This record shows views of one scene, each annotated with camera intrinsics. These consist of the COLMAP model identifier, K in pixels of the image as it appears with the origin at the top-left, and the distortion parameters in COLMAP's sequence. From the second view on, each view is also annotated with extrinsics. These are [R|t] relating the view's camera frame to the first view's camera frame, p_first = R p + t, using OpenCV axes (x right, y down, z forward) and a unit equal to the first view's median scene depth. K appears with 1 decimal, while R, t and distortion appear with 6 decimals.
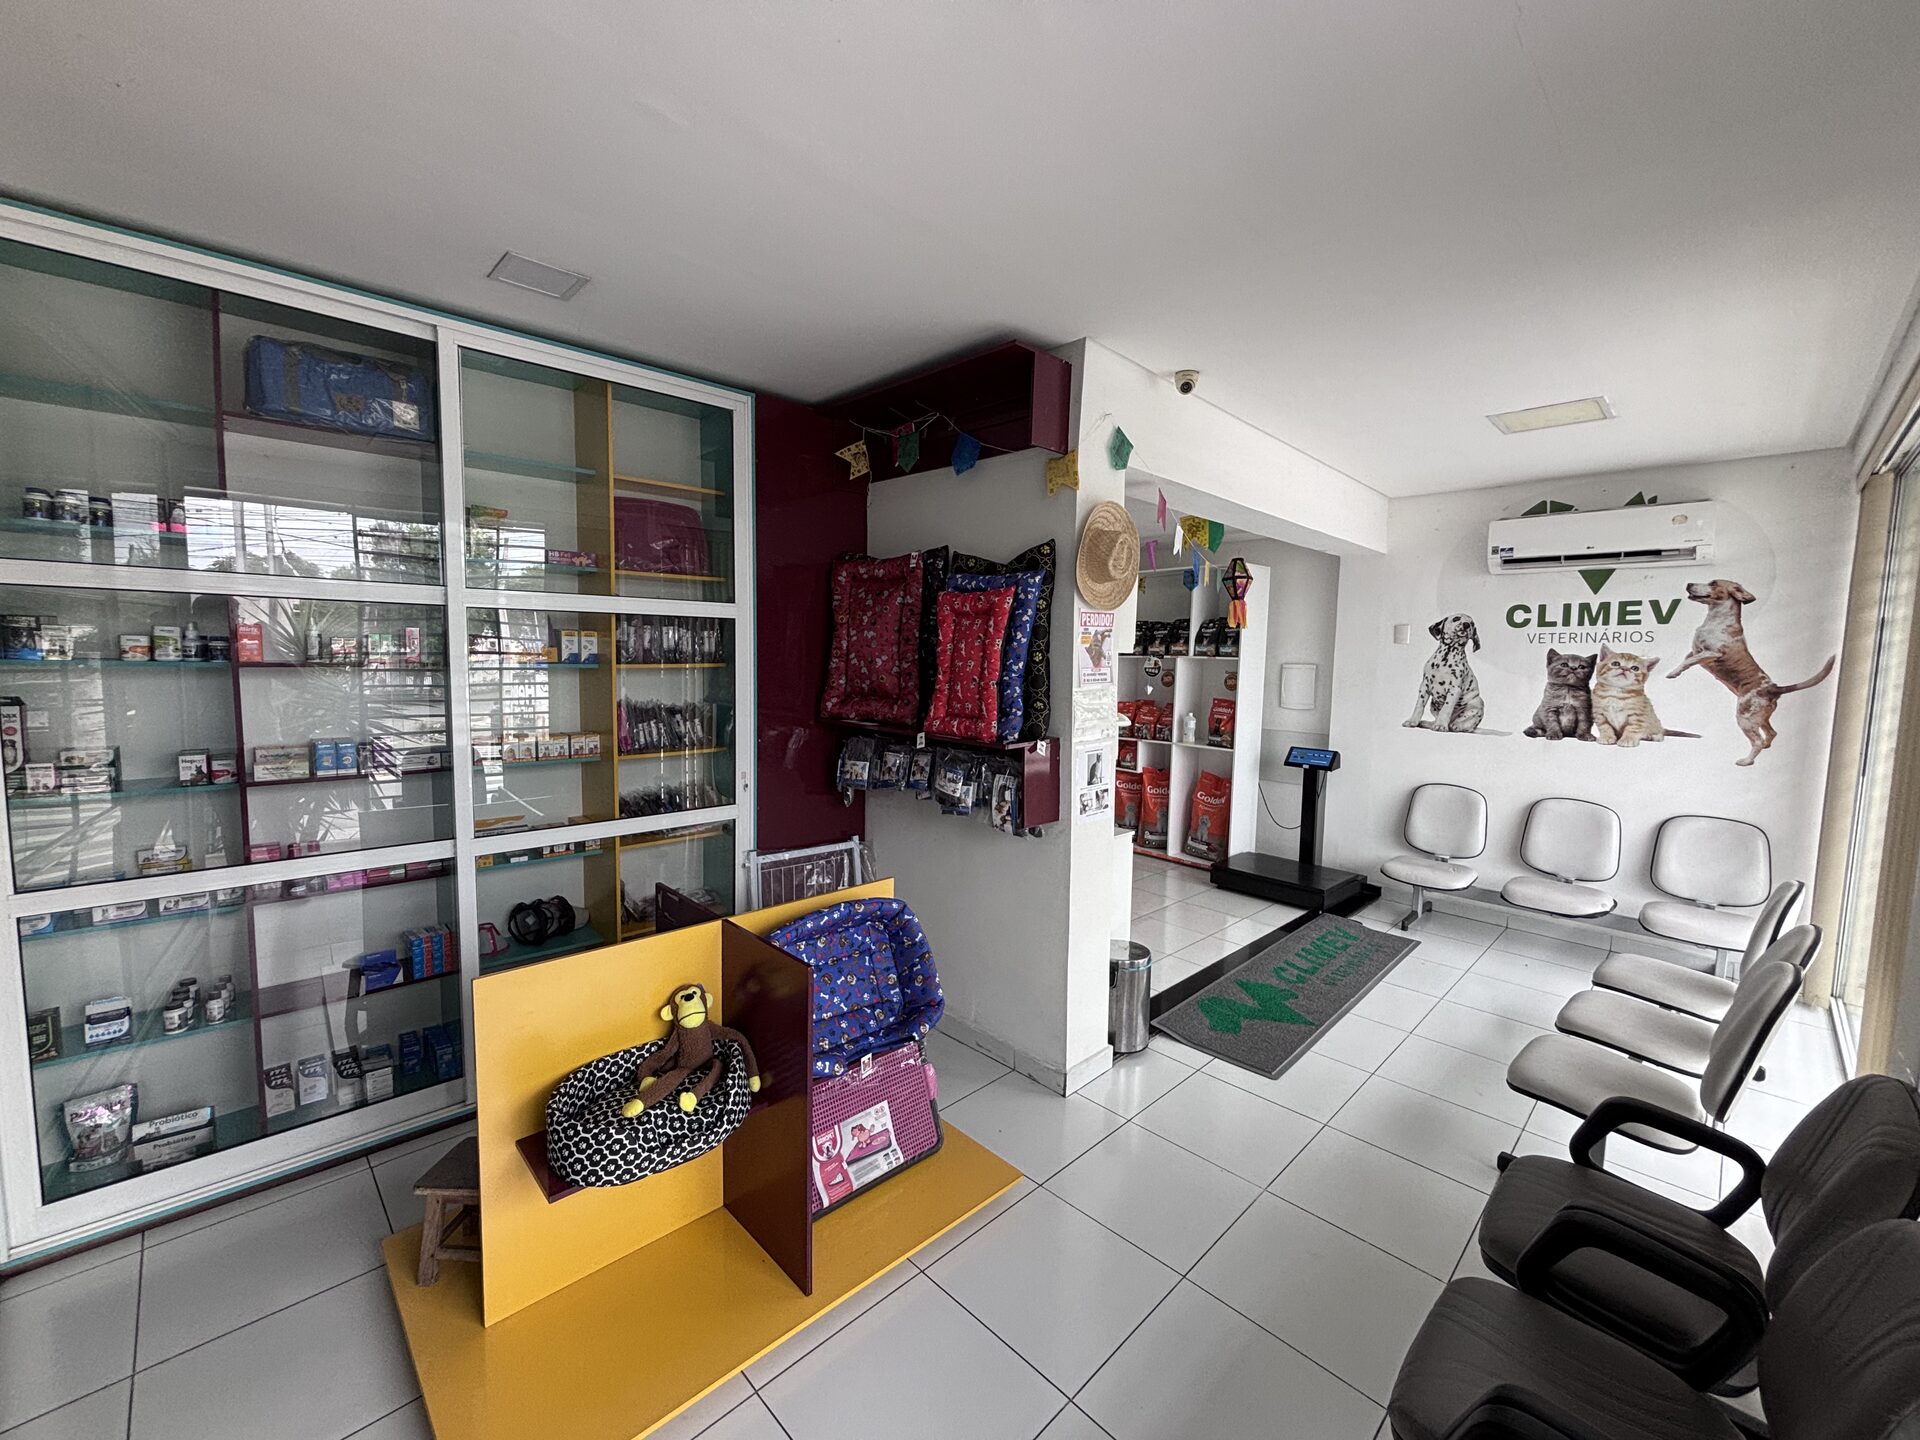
lens RADIAL K [[779.7, 0, 956.8], [0, 779.7, 716.4], [0, 0, 1]] dist [0.001187, -0.000196]
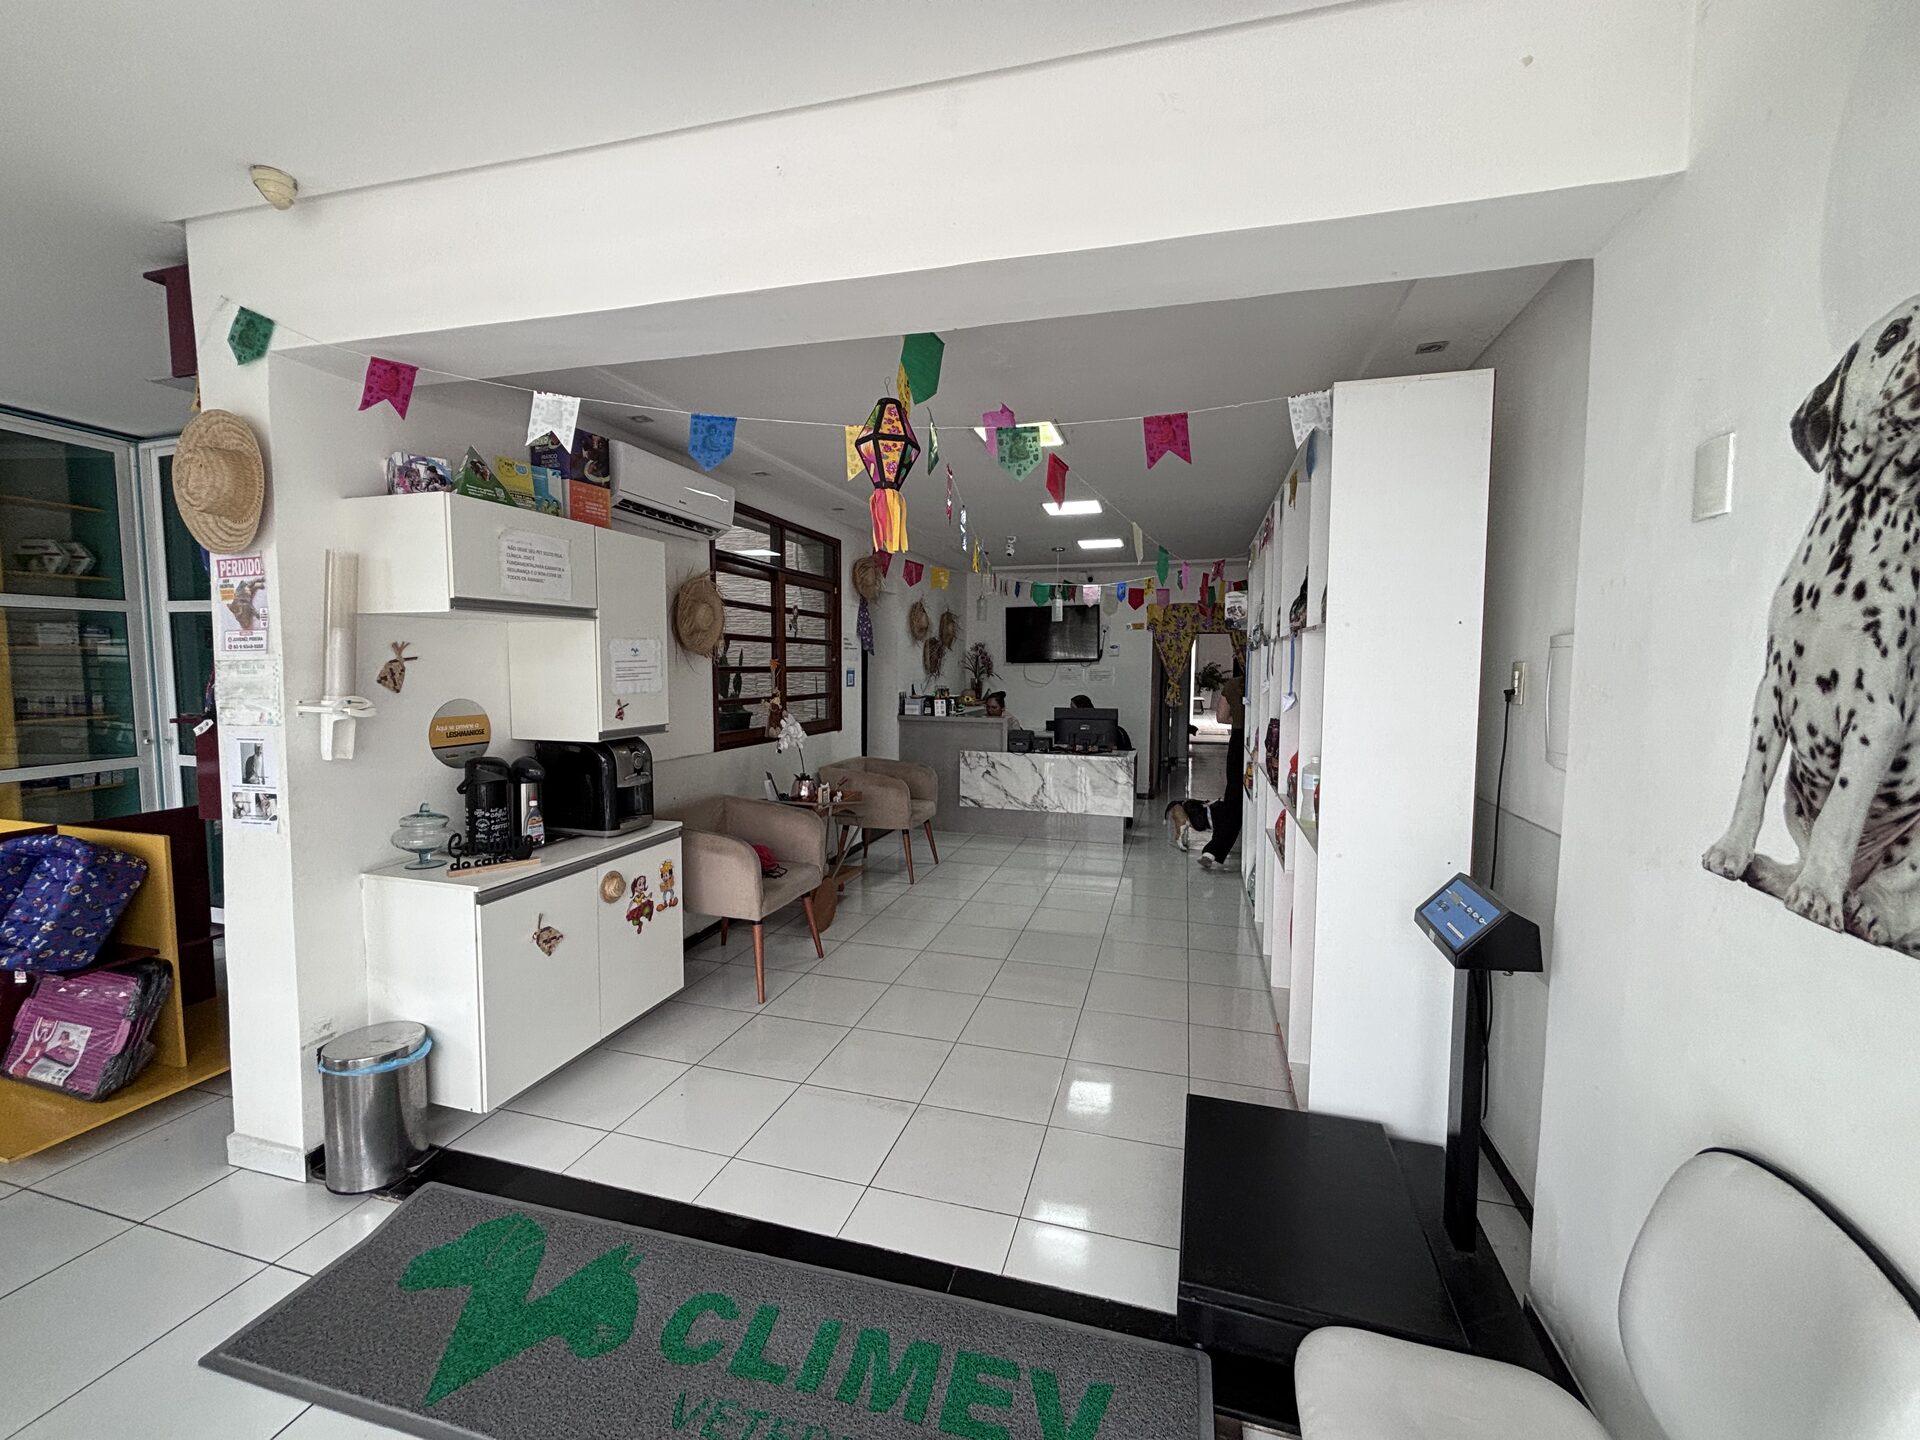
lens RADIAL K [[779.7, 0, 960.2], [0, 779.7, 721.5], [0, 0, 1]] dist [0.001187, -0.000196]
pose [[0.492231, 0.046342, -0.869230, 1.131225], [-0.070813, 0.997404, 0.013075, -0.031494], [0.867580, 0.055117, 0.494234, 1.166253]]
